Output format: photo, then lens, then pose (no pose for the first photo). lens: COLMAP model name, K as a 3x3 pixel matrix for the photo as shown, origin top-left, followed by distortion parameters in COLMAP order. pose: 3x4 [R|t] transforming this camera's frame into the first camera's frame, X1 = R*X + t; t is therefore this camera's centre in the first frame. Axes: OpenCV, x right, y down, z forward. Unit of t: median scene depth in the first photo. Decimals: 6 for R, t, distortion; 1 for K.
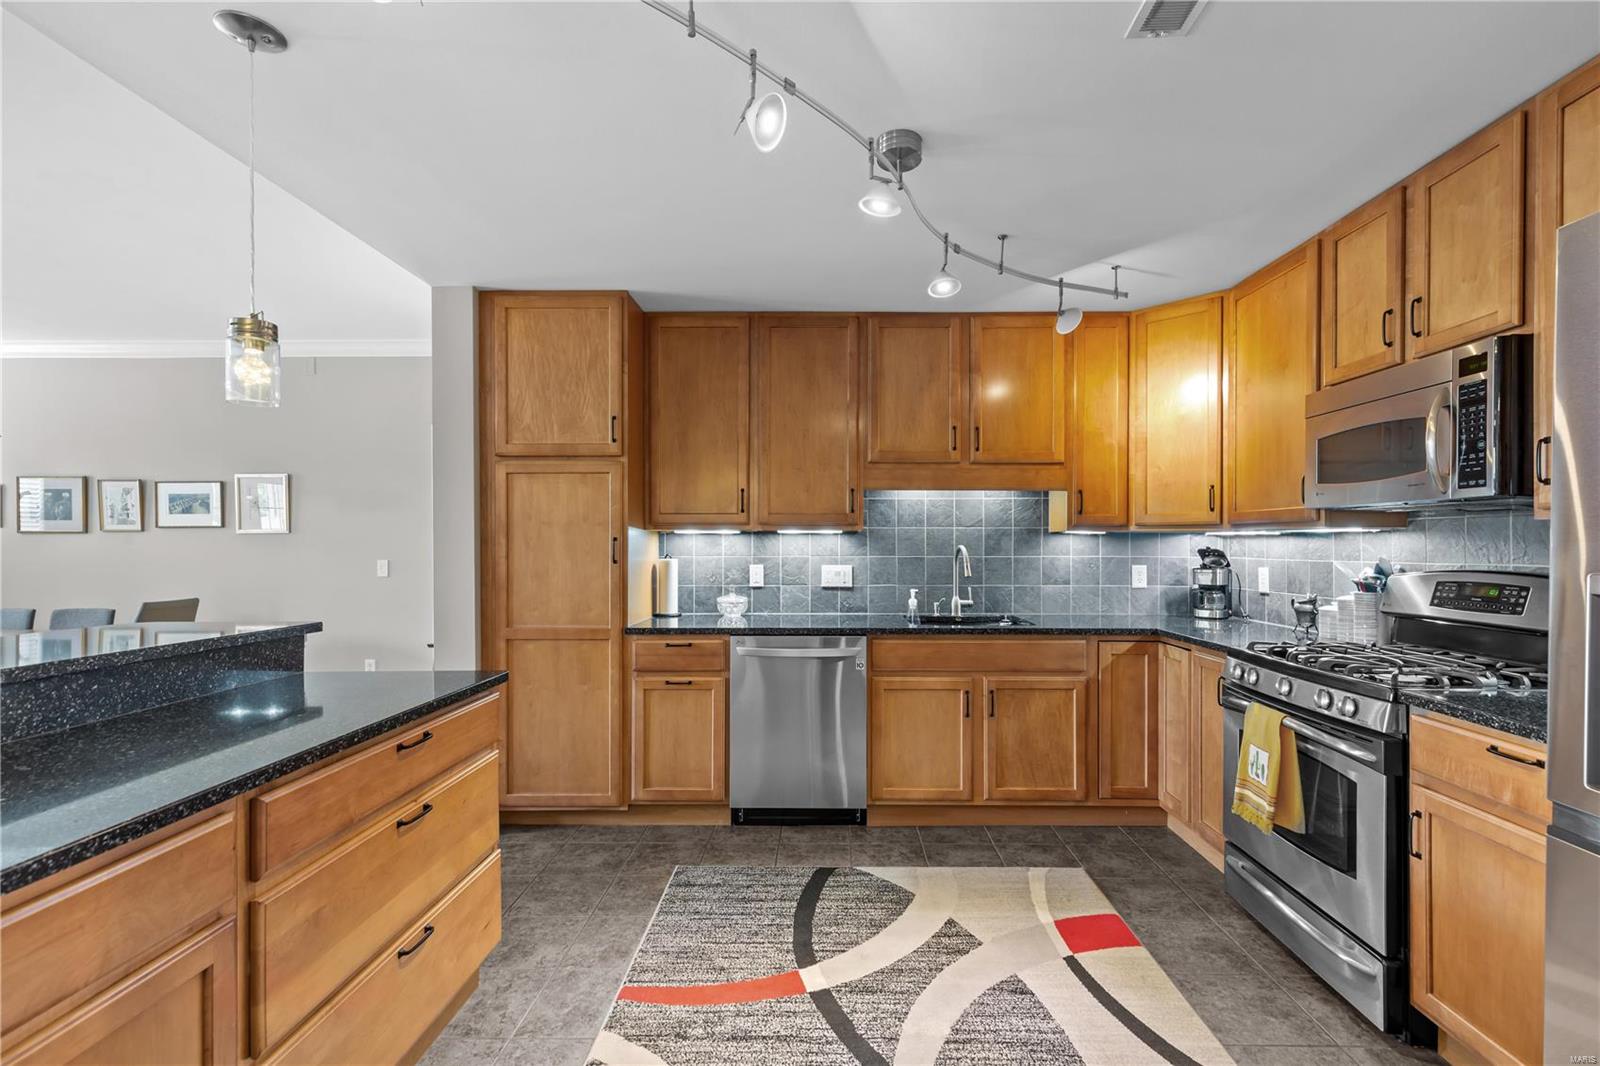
lens RADIAL K [[730.0, 0, 837.3], [0, 730.0, 545.5], [0, 0, 1]] dist [0.007620, -0.002293]
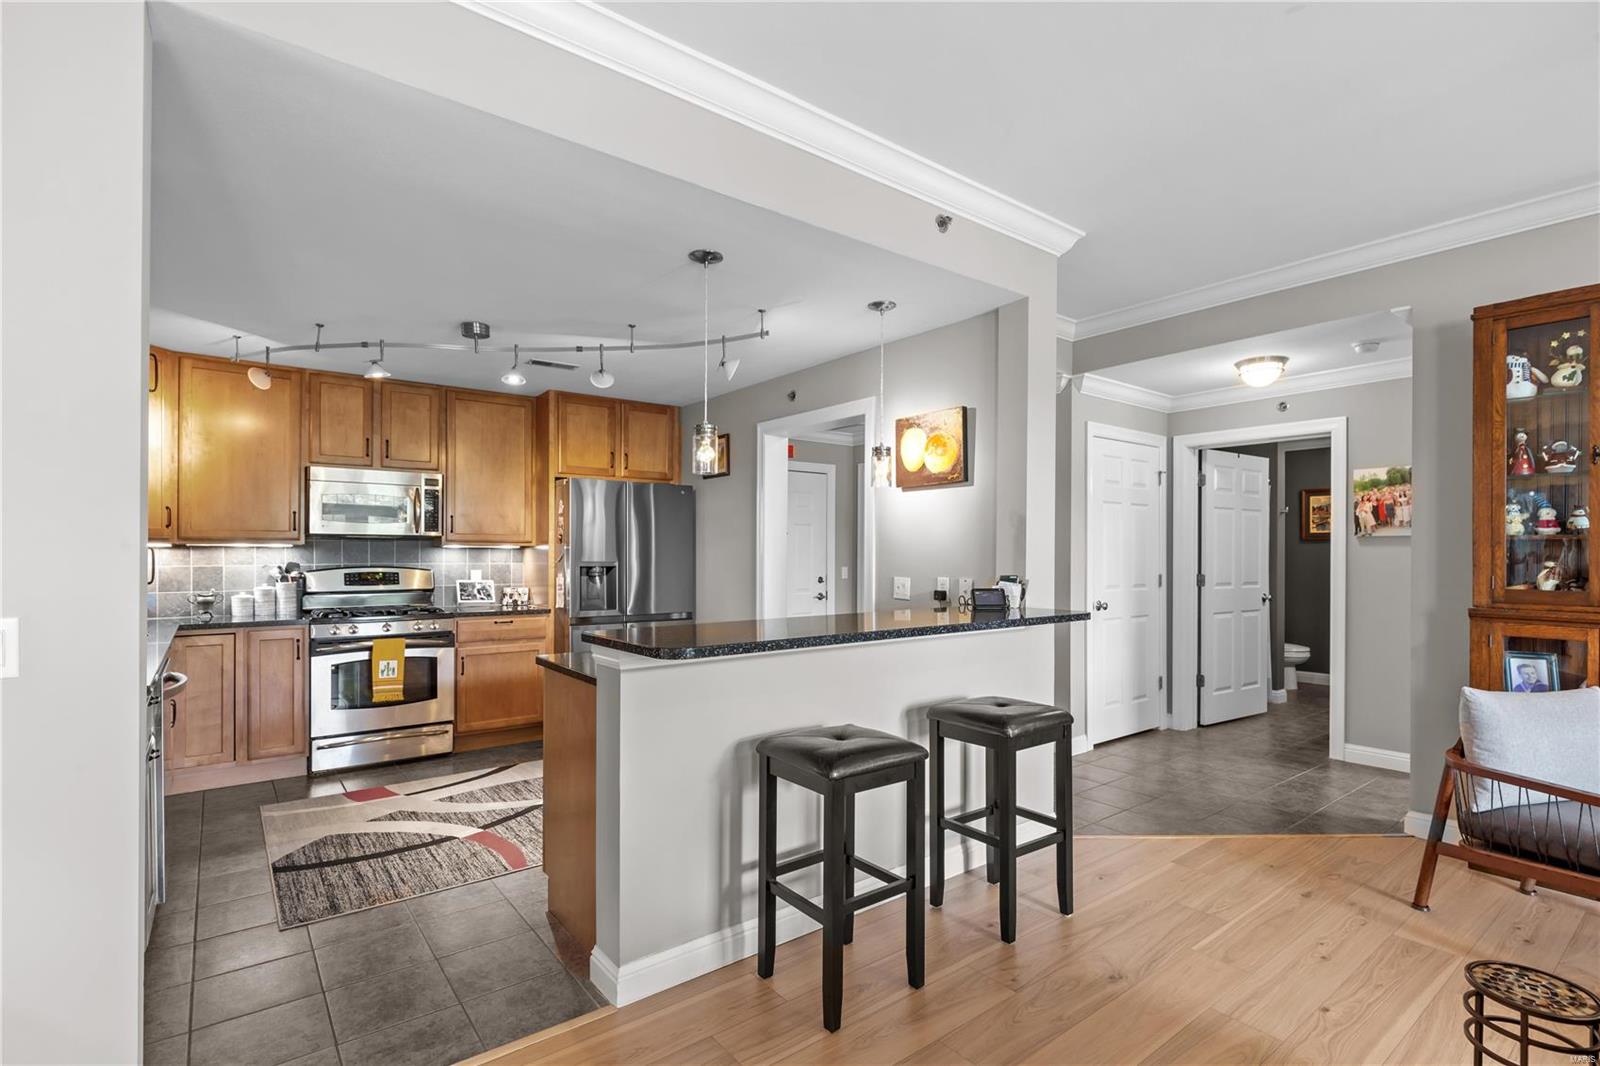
lens RADIAL K [[768.0, 0, 800.0], [0, 768.0, 555.7], [0, 0, 1]] dist [0.002144, 0.001720]
pose [[-0.612049, -0.003492, 0.790812, -1.016238], [-0.001872, 0.999994, 0.002967, -0.004600], [-0.790818, 0.000336, -0.612052, 0.831034]]
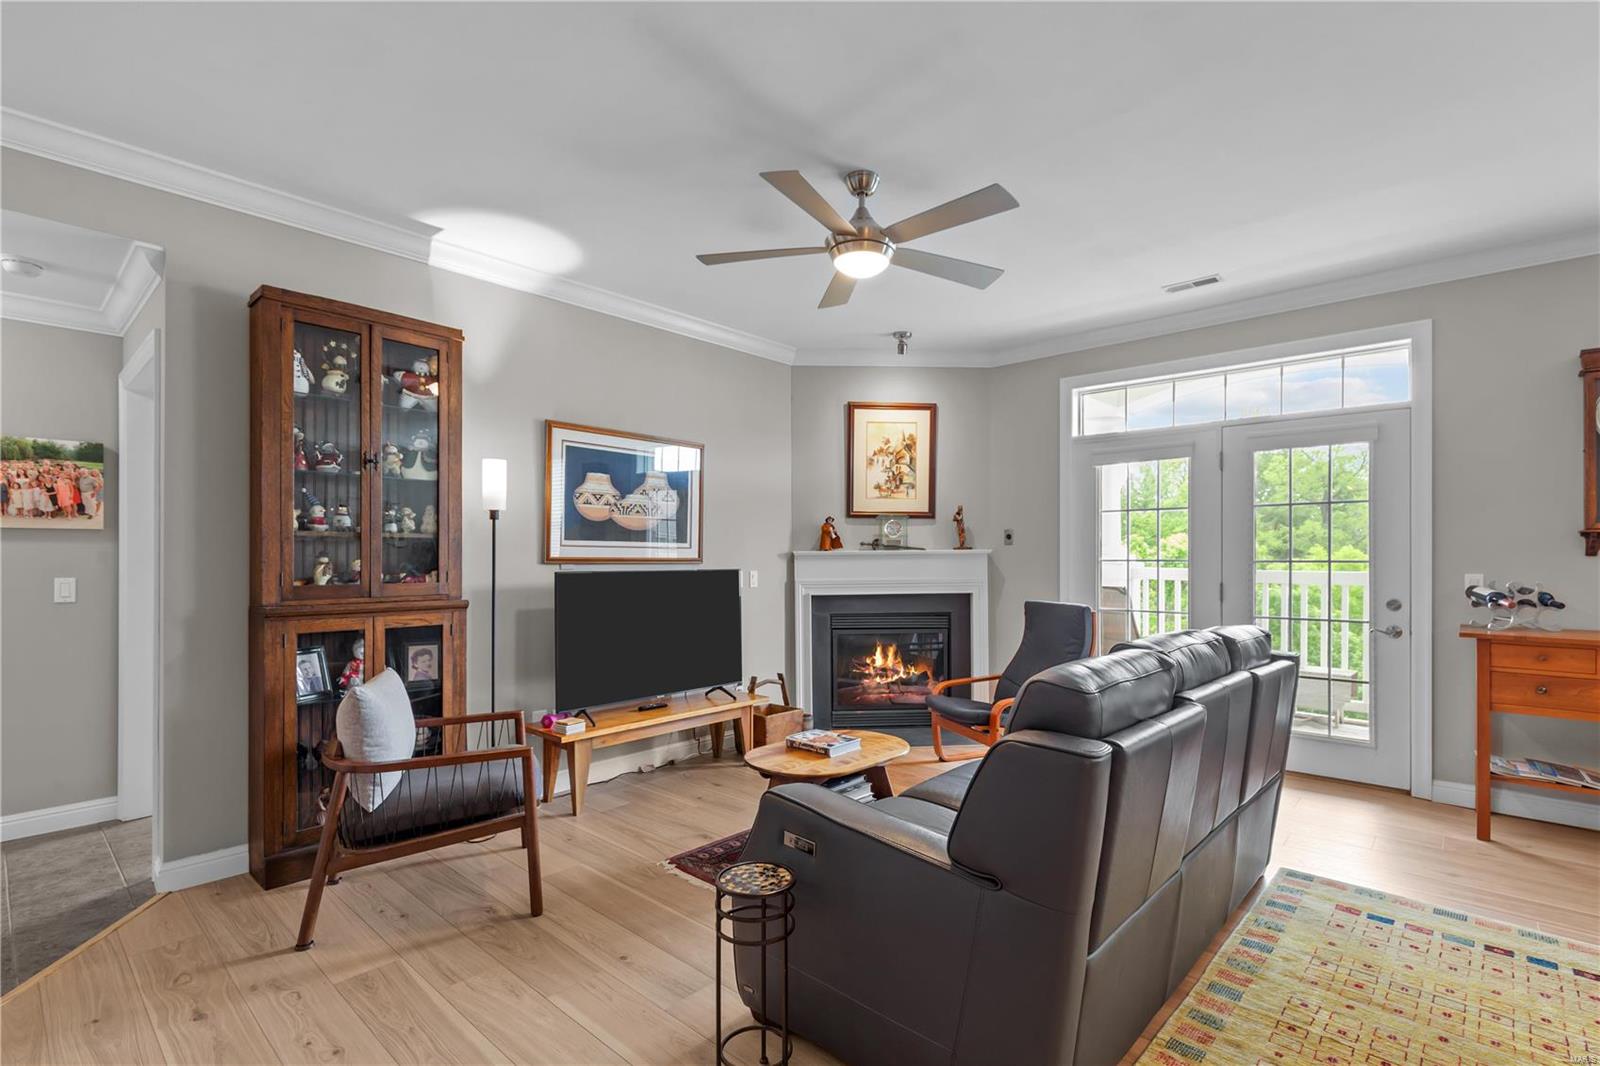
lens RADIAL K [[730.0, 0, 831.6], [0, 730.0, 558.8], [0, 0, 1]] dist [0.007620, -0.002293]
pose [[-0.658462, 0.006211, -0.752588, -0.620537], [0.003785, 0.999981, 0.004941, 0.002210], [0.752605, 0.000405, -0.658473, 0.656624]]
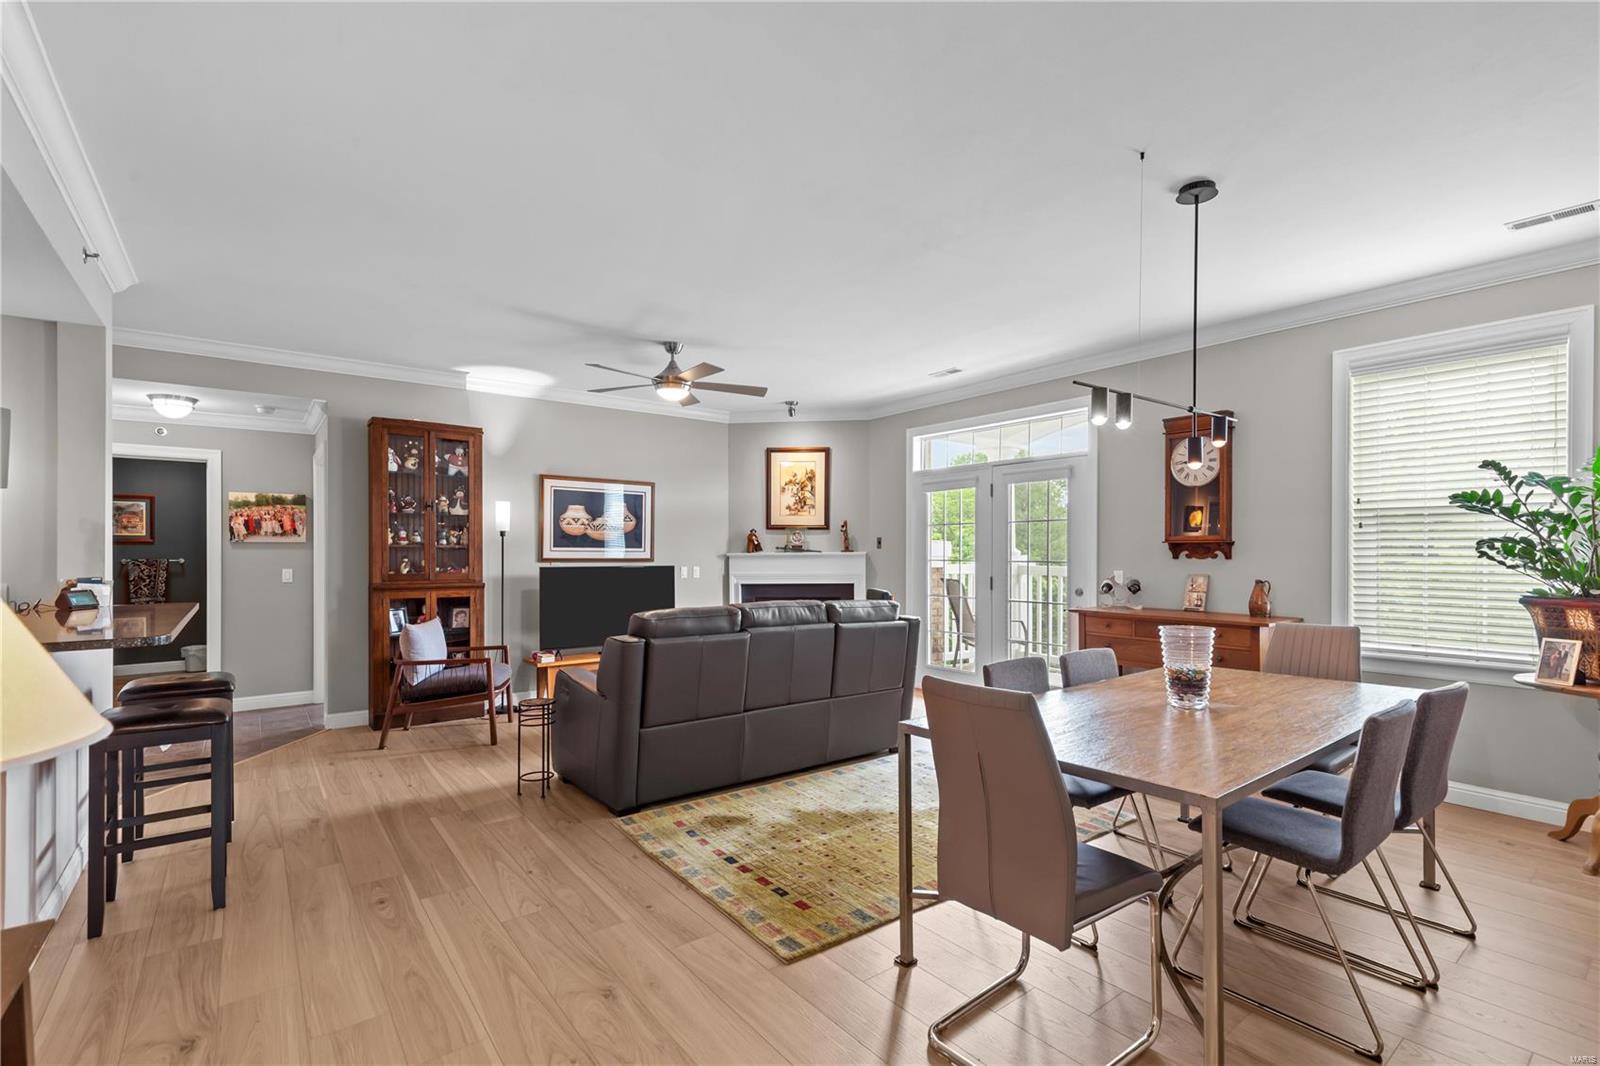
lens RADIAL K [[730.0, 0, 845.0], [0, 730.0, 554.8], [0, 0, 1]] dist [0.007620, -0.002293]
pose [[-0.776626, 0.005096, -0.629941, -0.615510], [0.002856, 0.999985, 0.004568, -0.009384], [0.629955, 0.001748, -0.776630, 1.424166]]
